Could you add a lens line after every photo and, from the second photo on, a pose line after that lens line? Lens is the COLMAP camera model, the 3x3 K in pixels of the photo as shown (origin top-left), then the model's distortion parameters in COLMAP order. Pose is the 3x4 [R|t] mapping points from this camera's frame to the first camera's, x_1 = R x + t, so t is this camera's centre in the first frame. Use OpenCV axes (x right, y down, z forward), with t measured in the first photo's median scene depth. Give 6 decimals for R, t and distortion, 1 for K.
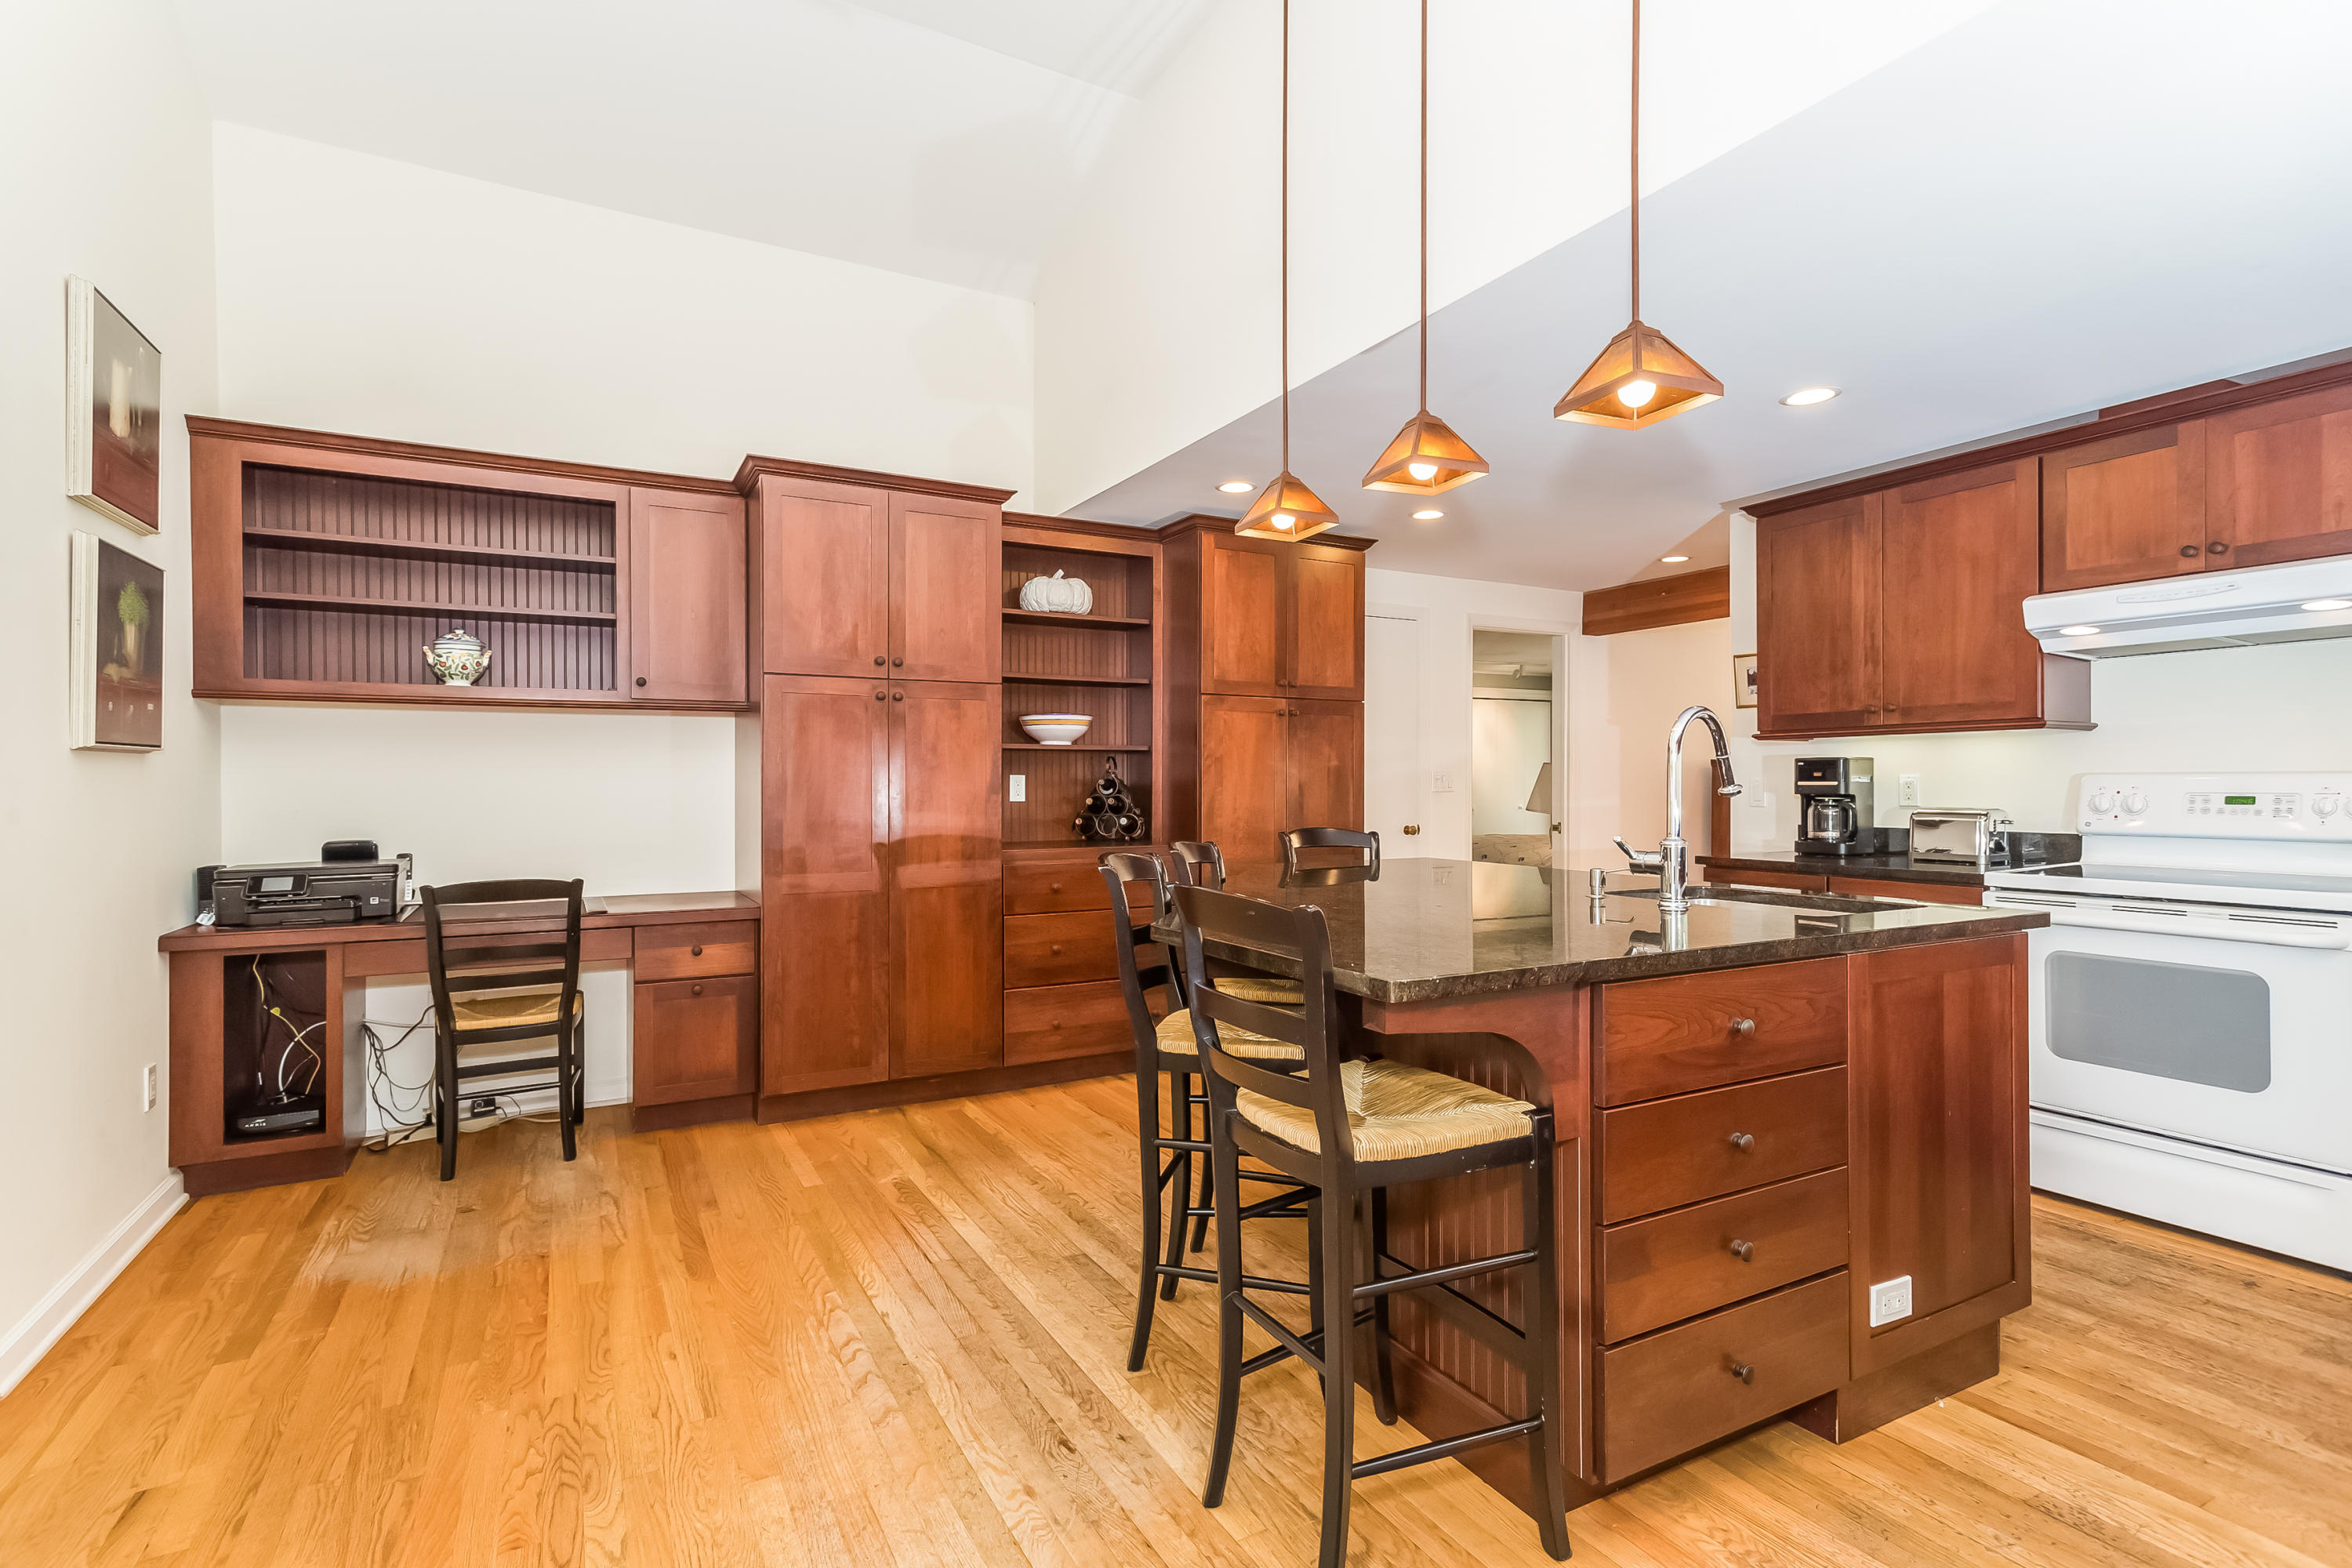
lens RADIAL K [[1114.5, 0, 1152.9], [0, 1114.5, 792.8], [0, 0, 1]] dist [-0.000351, 0.000698]
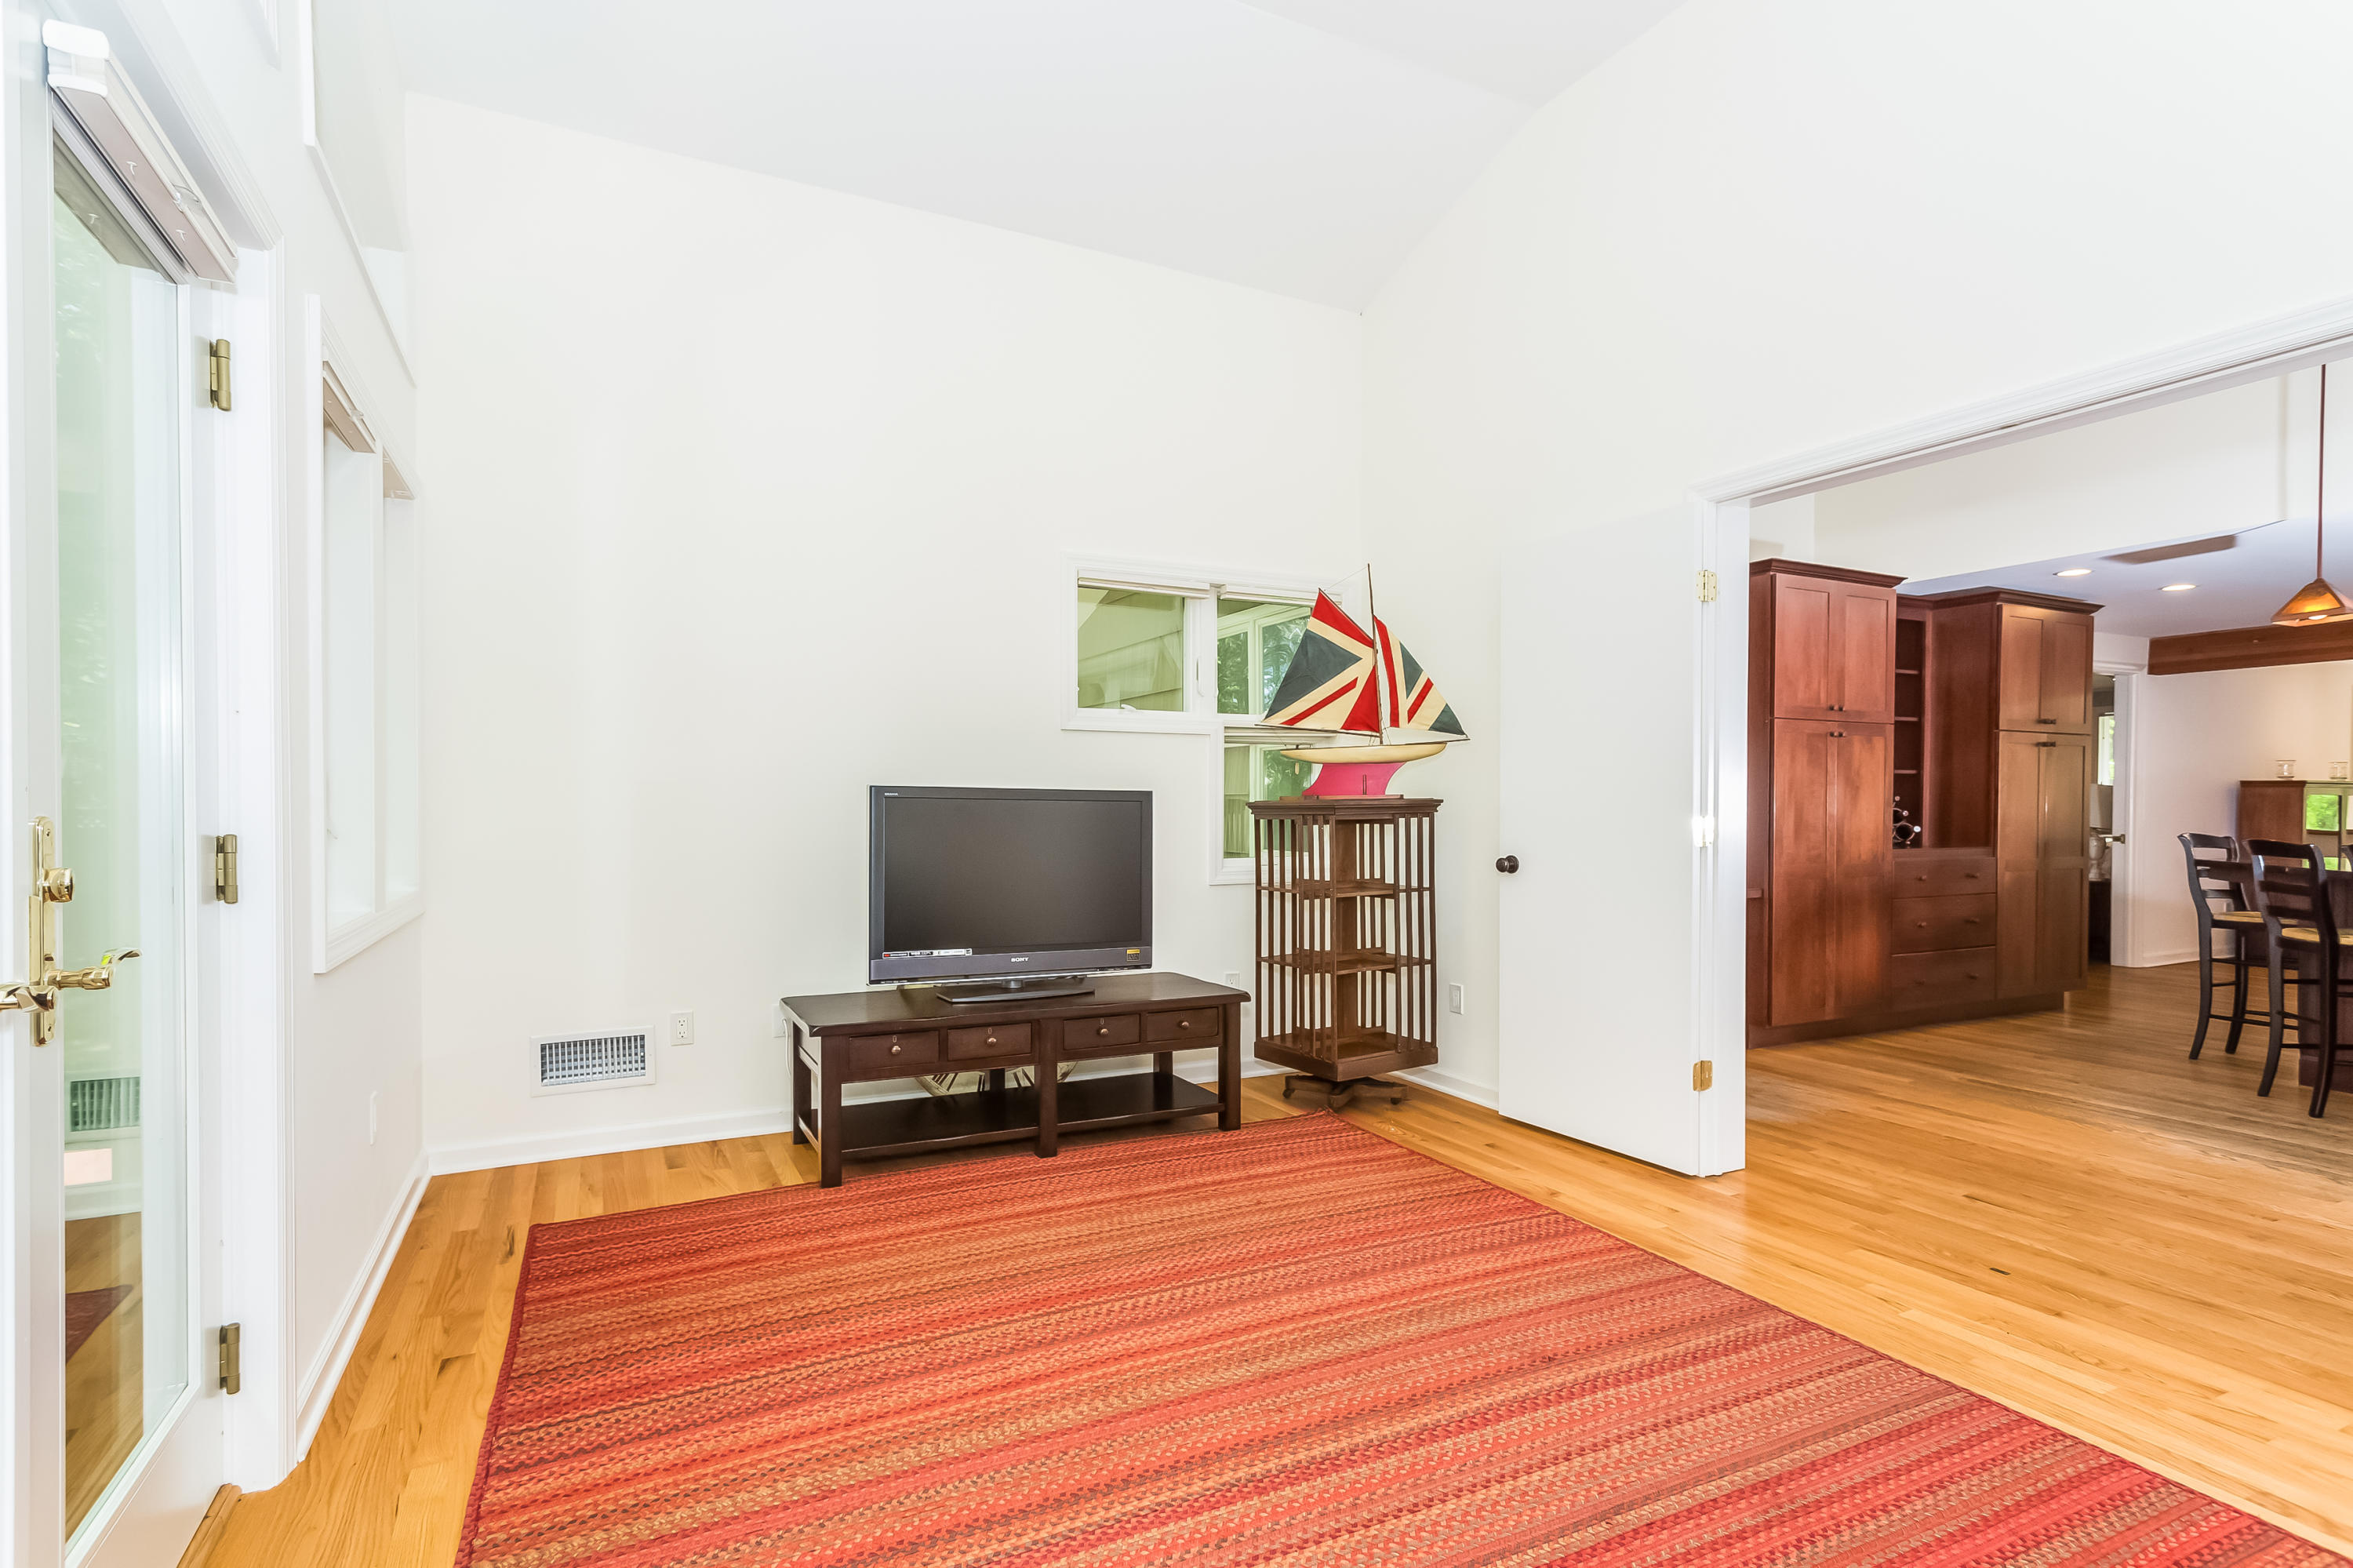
lens RADIAL K [[1132.7, 0, 1111.9], [0, 1132.7, 830.5], [0, 0, 1]] dist [0.002964, 0.001313]
pose [[0.998469, -0.000822, -0.055303, -1.027530], [0.001428, 0.999939, 0.010909, 0.012955], [0.055290, -0.010972, 0.998410, -0.411612]]
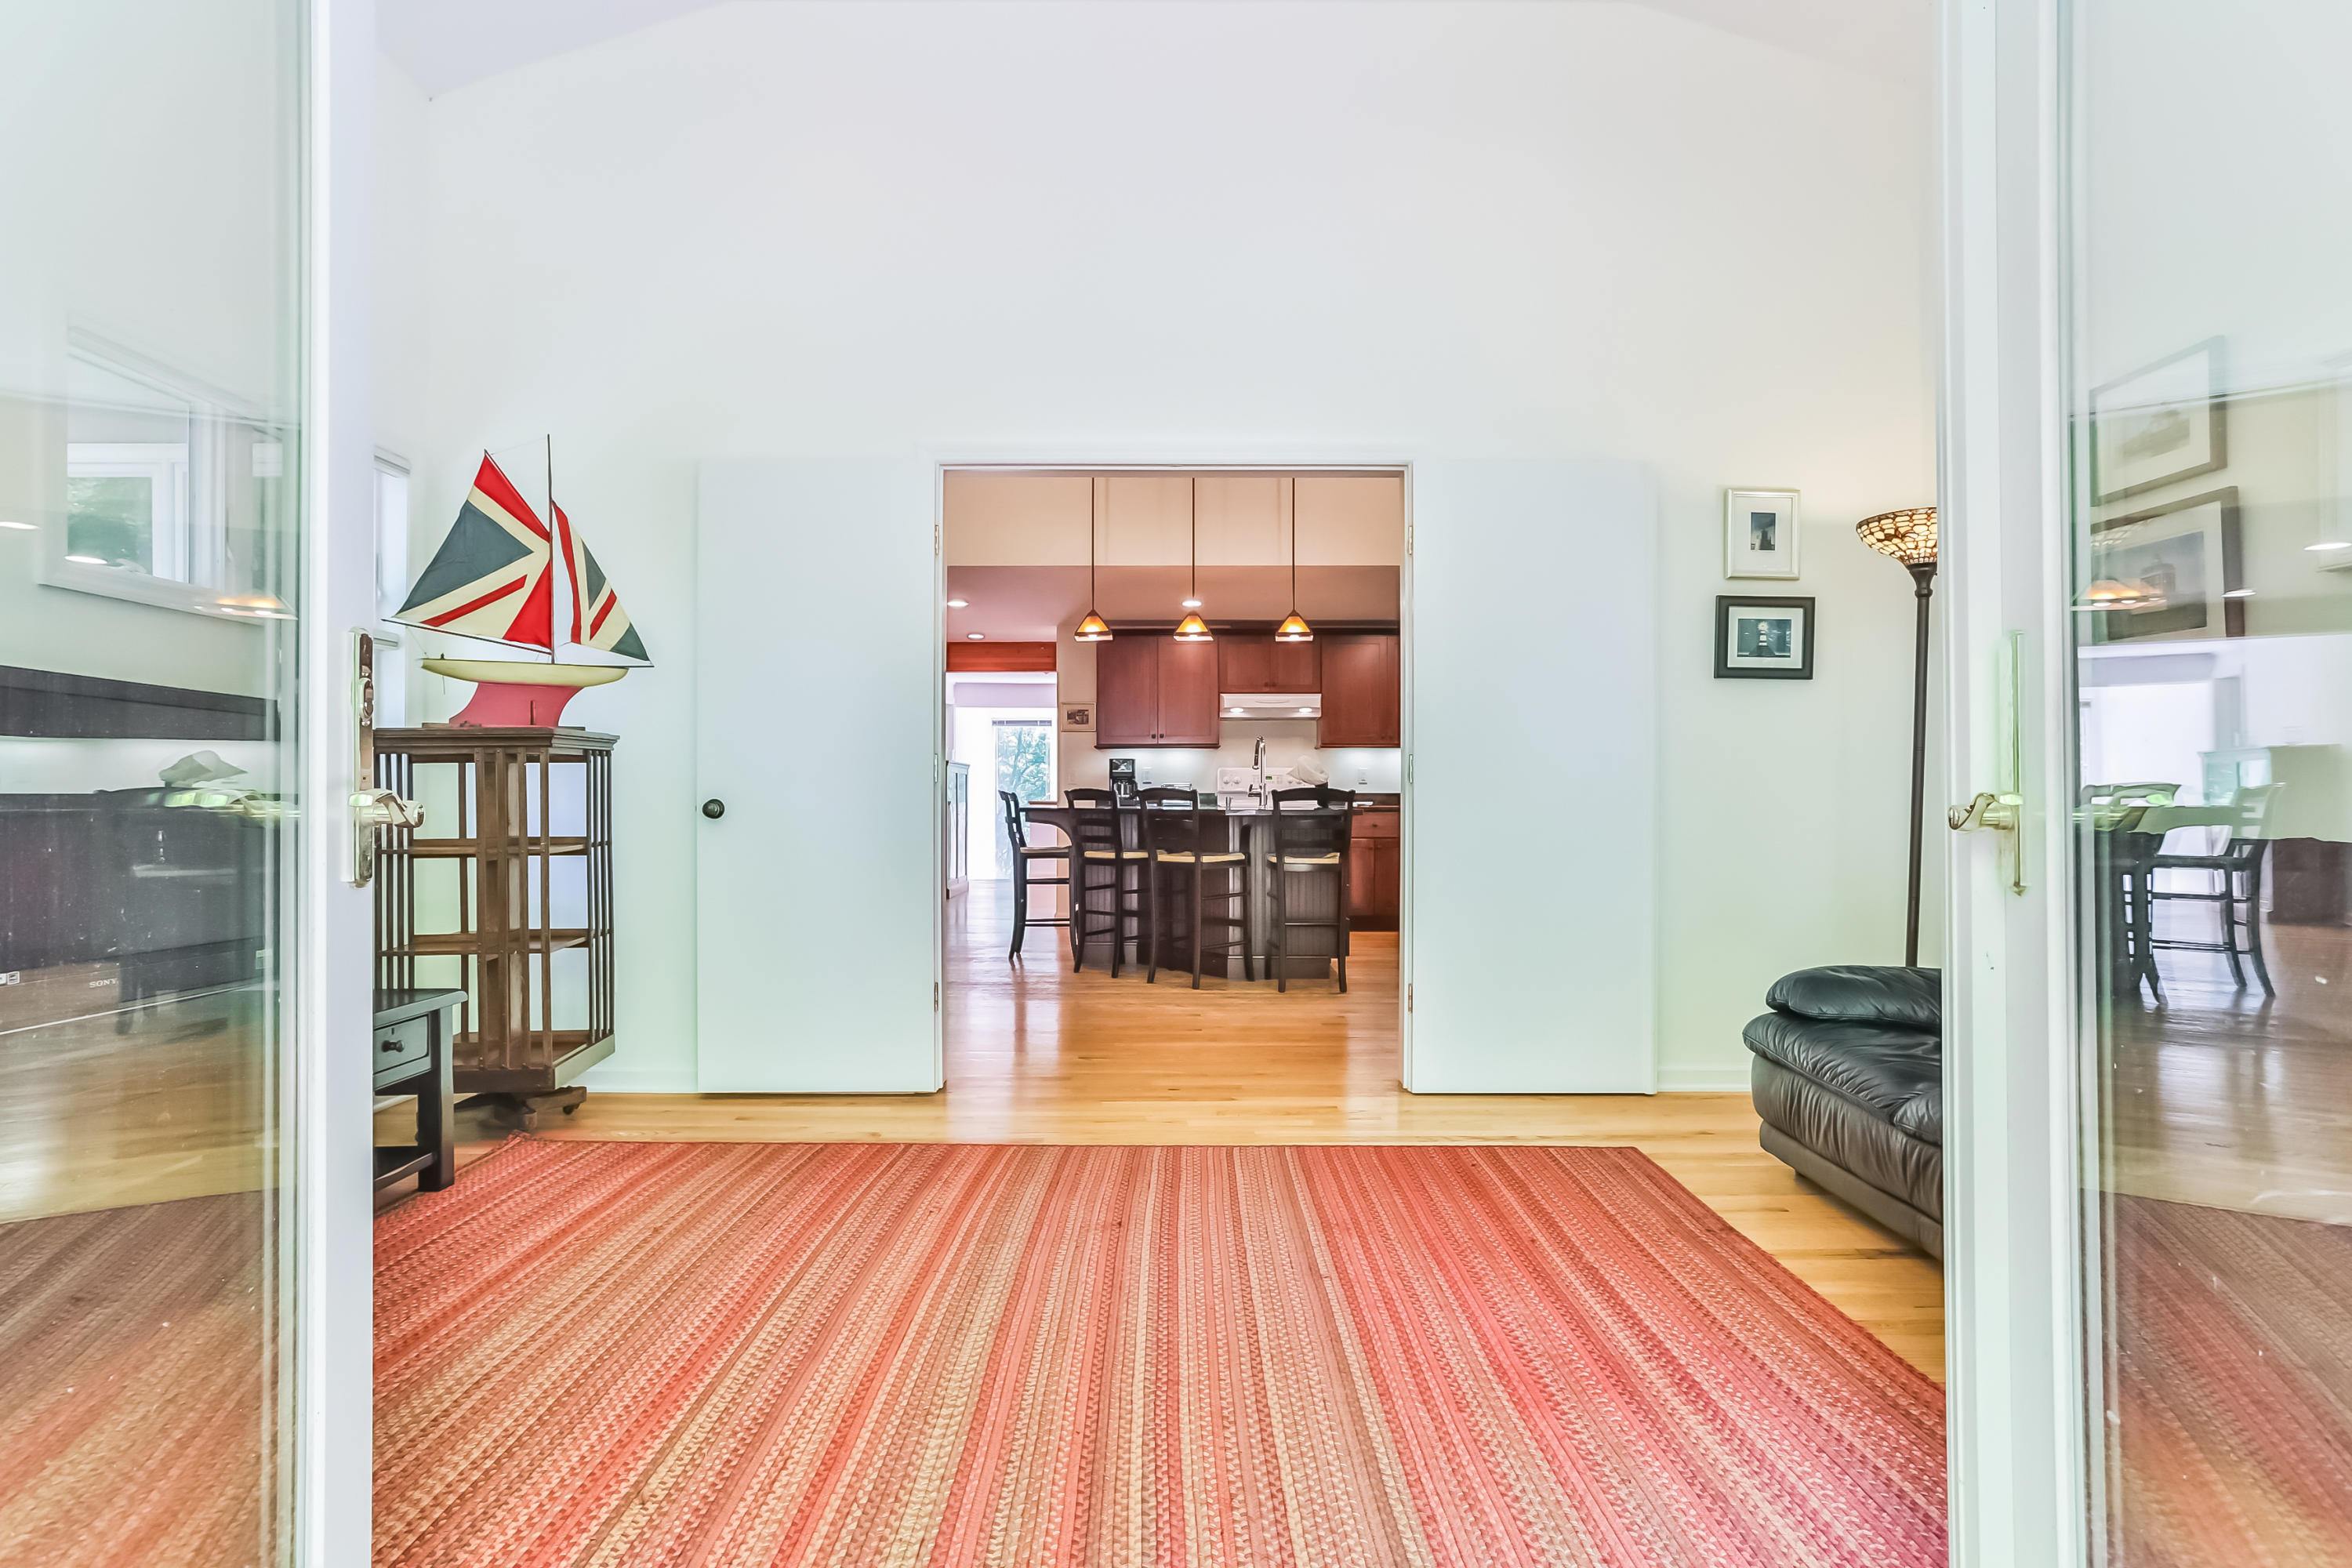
lens RADIAL K [[1289.8, 0, 1176.0], [0, 1289.8, 784.0], [0, 0, 1]] dist [-0.037743, 0.000631]
pose [[0.453225, 0.010485, 0.891335, -1.500419], [0.008410, 0.999836, -0.016037, 0.056116], [-0.891357, 0.014764, 0.453062, -0.168708]]
